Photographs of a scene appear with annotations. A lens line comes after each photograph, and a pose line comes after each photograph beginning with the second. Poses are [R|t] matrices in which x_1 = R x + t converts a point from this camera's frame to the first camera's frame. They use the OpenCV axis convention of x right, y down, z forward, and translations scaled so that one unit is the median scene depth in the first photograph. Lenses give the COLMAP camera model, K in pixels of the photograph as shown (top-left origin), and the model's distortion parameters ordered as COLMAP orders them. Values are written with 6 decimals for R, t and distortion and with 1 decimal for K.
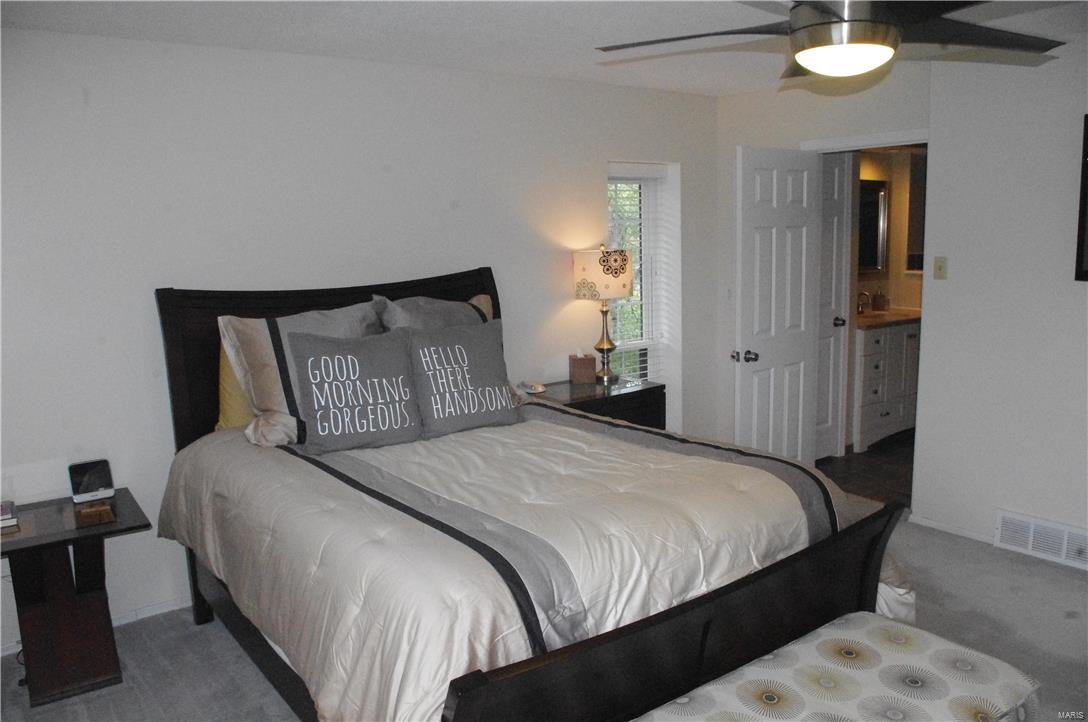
lens RADIAL K [[834.3, 0, 544.0], [0, 834.3, 361.0], [0, 0, 1]] dist [-0.106562, 0.056716]
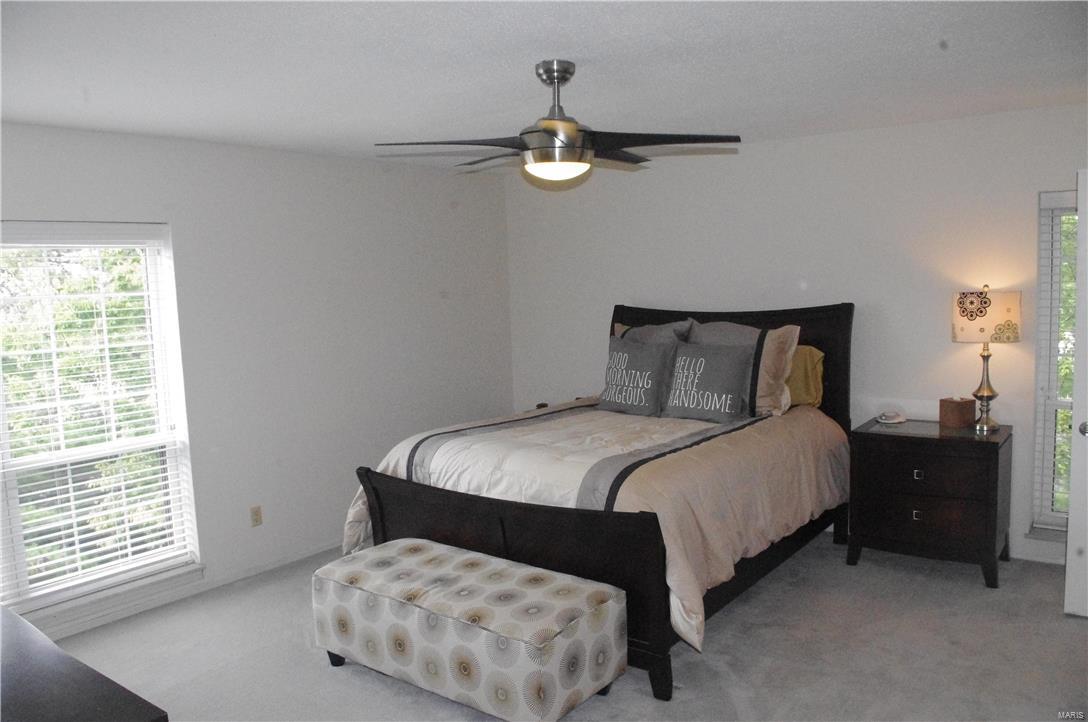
lens RADIAL K [[834.3, 0, 544.0], [0, 834.3, 361.0], [0, 0, 1]] dist [-0.106562, 0.056716]
pose [[0.285916, 0.113178, -0.951548, 1.100299], [-0.124793, 0.988942, 0.080128, -0.089604], [0.950094, 0.095837, 0.296878, 0.349367]]
